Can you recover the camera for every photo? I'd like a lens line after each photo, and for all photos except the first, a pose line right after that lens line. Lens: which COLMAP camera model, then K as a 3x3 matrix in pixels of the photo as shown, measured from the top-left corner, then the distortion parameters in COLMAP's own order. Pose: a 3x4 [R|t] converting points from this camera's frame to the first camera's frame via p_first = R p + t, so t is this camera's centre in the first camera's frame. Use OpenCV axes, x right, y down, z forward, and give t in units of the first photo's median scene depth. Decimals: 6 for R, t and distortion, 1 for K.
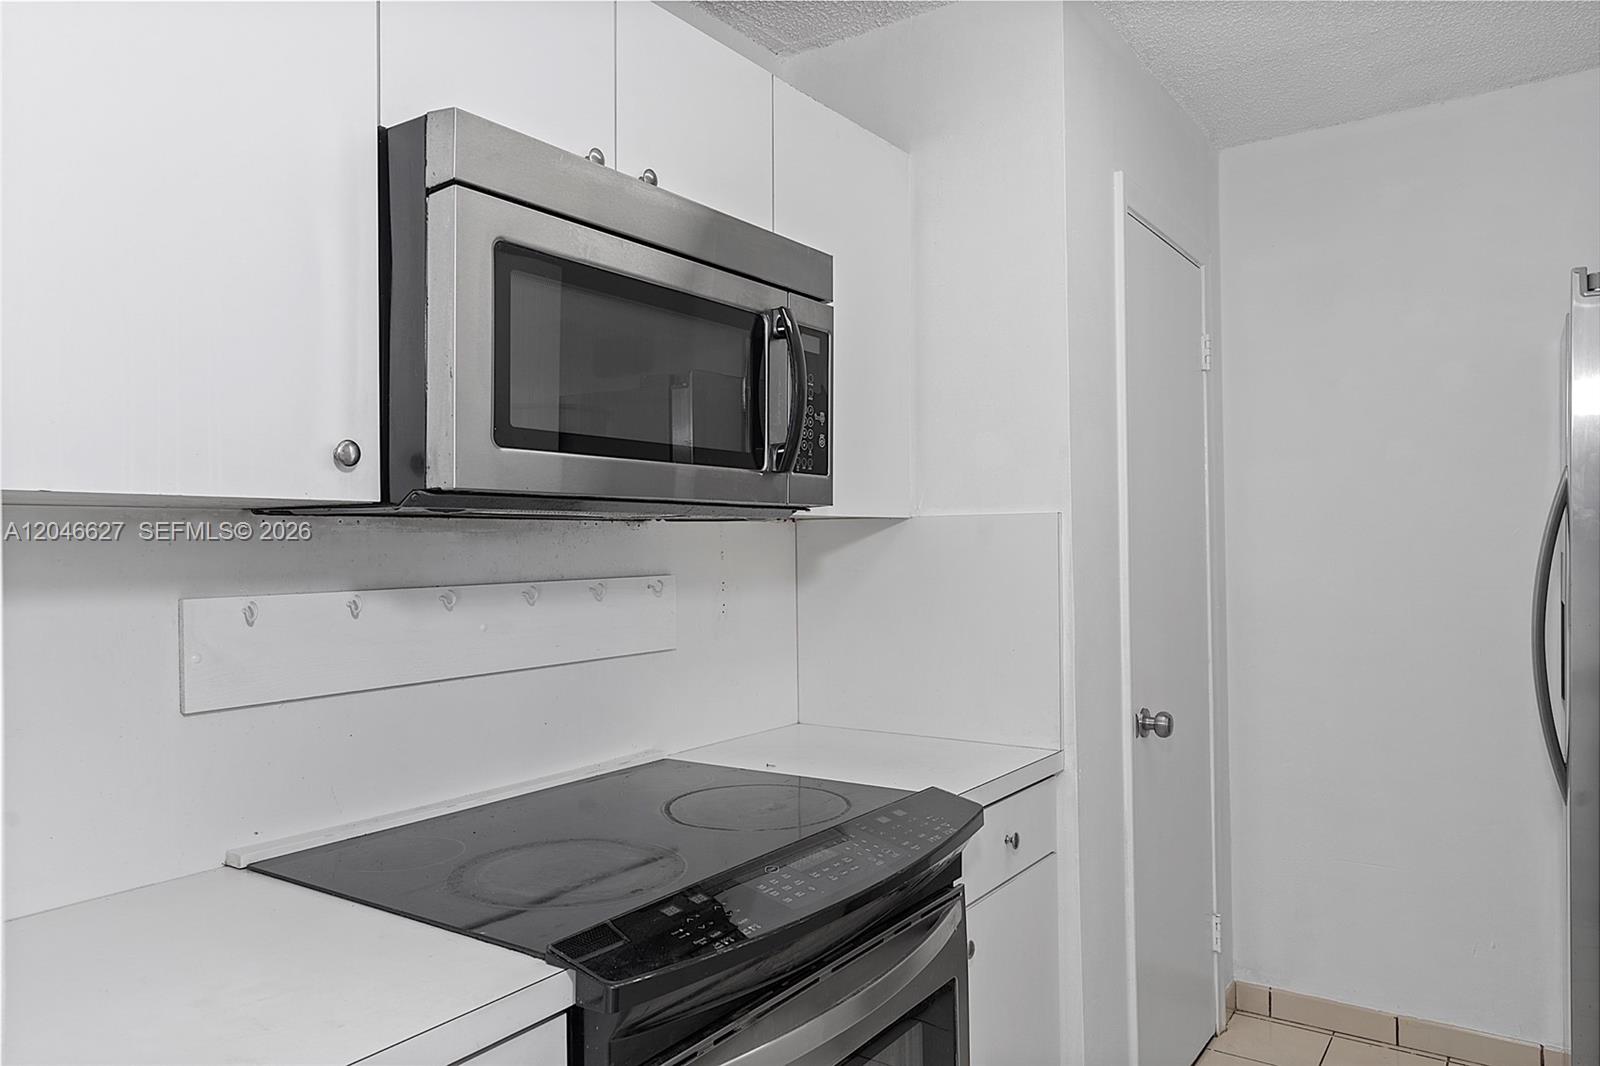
lens RADIAL K [[1098.9, 0, 794.7], [0, 1098.9, 528.7], [0, 0, 1]] dist [0.003545, 0.001941]
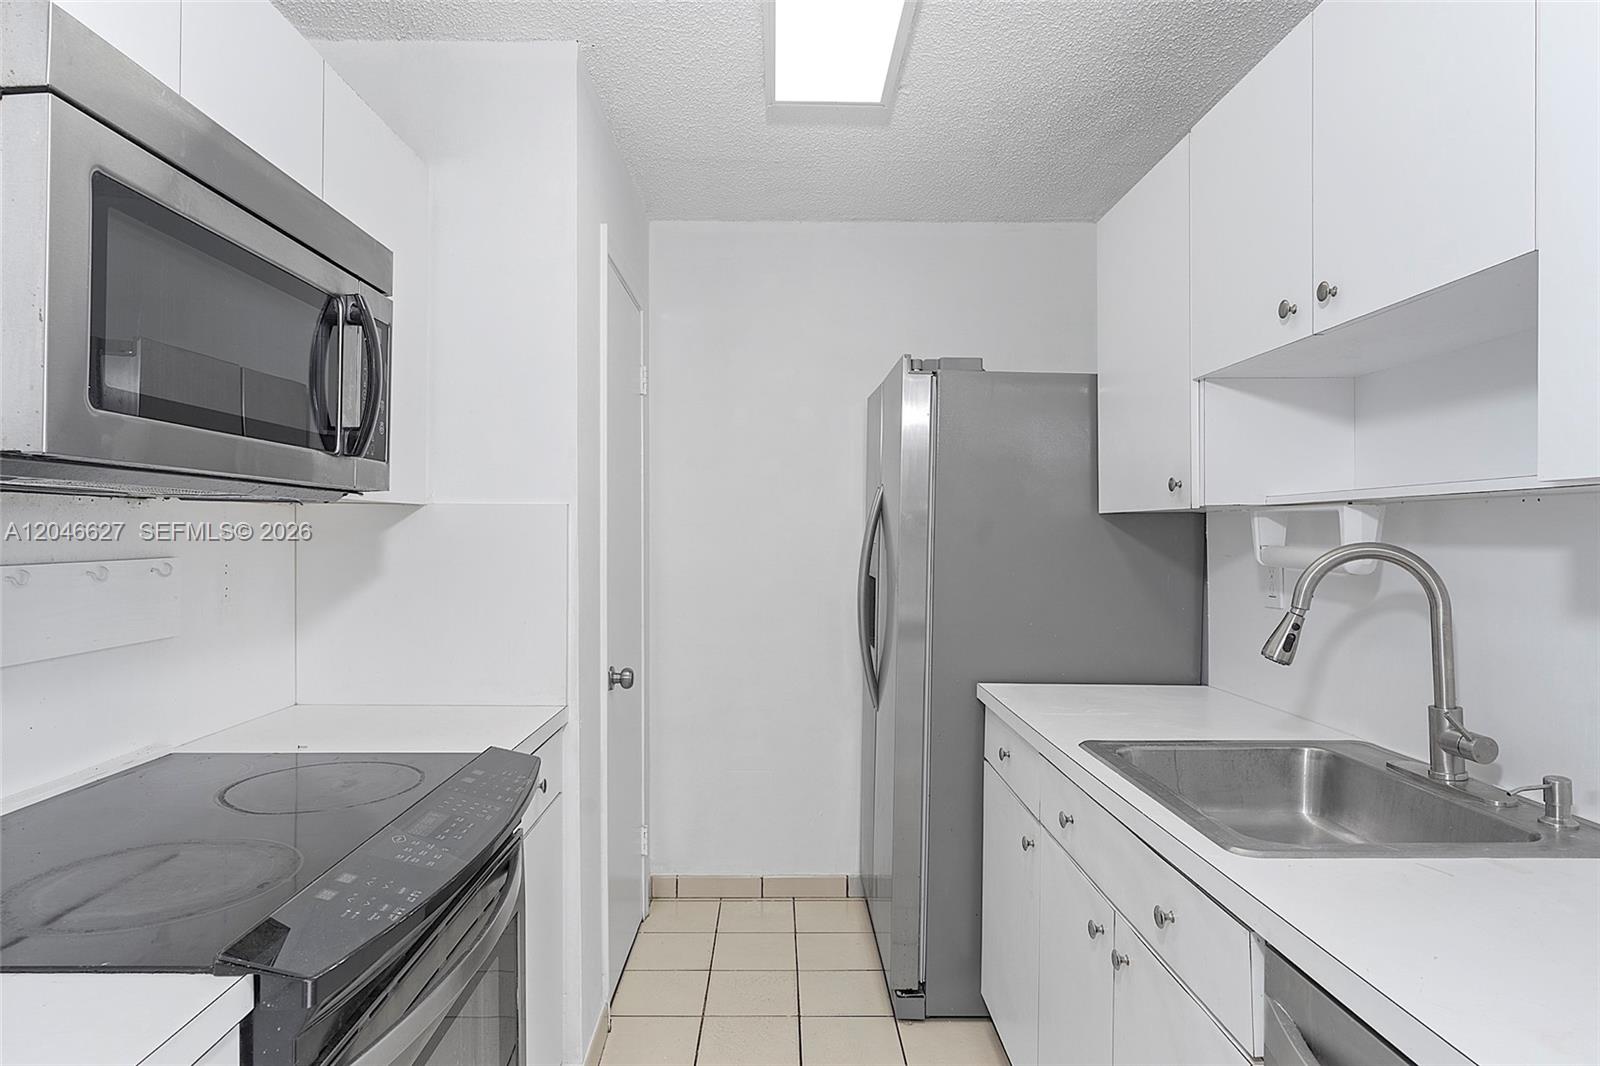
lens RADIAL K [[932.9, 0, 800.0], [0, 932.9, 533.0], [0, 0, 1]] dist [-0.002386, 0.000683]
pose [[0.809362, 0.015487, 0.587106, -0.157000], [-0.023360, 0.999710, 0.005834, 0.004388], [-0.586845, -0.018437, 0.809489, 0.046330]]
